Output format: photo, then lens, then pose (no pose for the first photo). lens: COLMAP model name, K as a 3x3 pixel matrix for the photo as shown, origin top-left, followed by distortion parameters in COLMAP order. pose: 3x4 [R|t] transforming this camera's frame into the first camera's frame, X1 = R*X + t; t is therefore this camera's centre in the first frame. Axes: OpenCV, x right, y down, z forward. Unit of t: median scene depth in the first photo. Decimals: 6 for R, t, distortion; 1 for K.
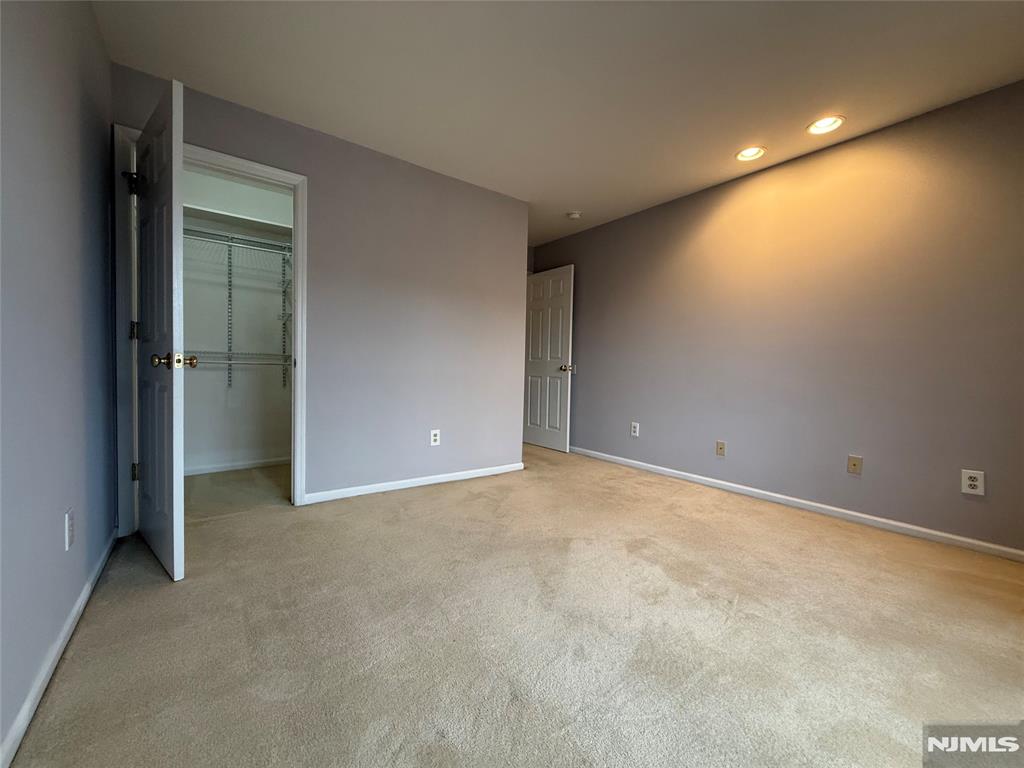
lens RADIAL K [[408.5, 0, 511.1], [0, 408.5, 381.4], [0, 0, 1]] dist [0.000837, 0.000467]
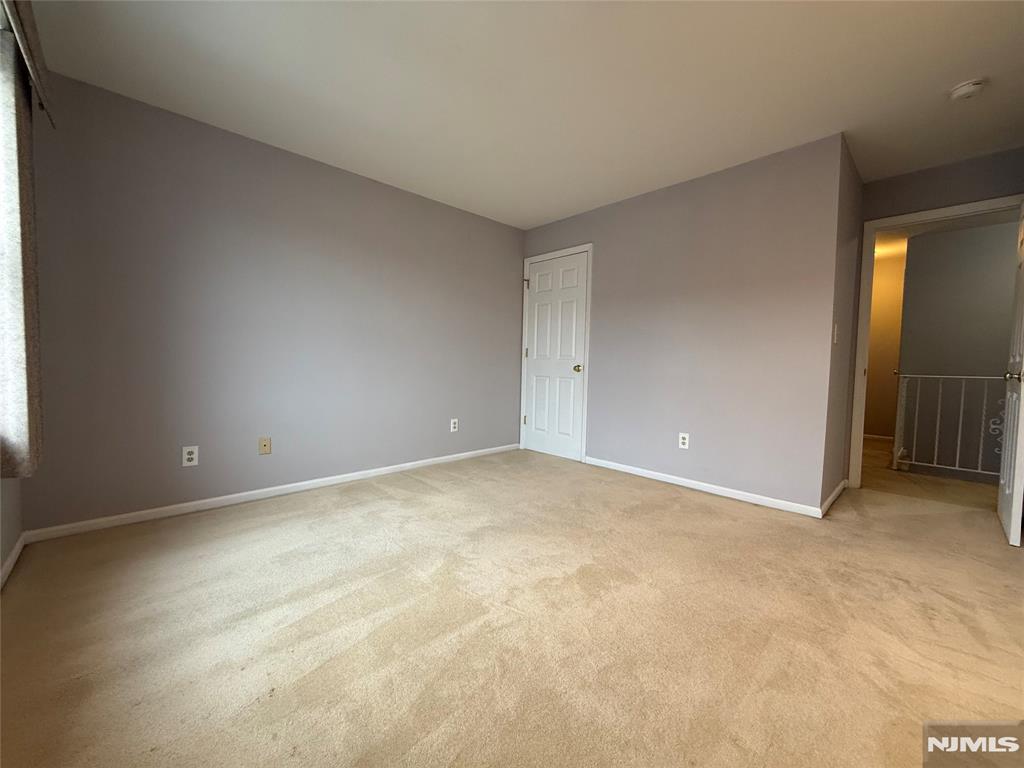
lens RADIAL K [[414.3, 0, 512.0], [0, 414.3, 384.0], [0, 0, 1]] dist [-0.000540, -0.000086]
pose [[0.109289, 0.029810, -0.993563, 0.790873], [-0.048432, 0.998523, 0.024631, -0.008141], [0.992829, 0.045428, 0.110572, 0.456390]]
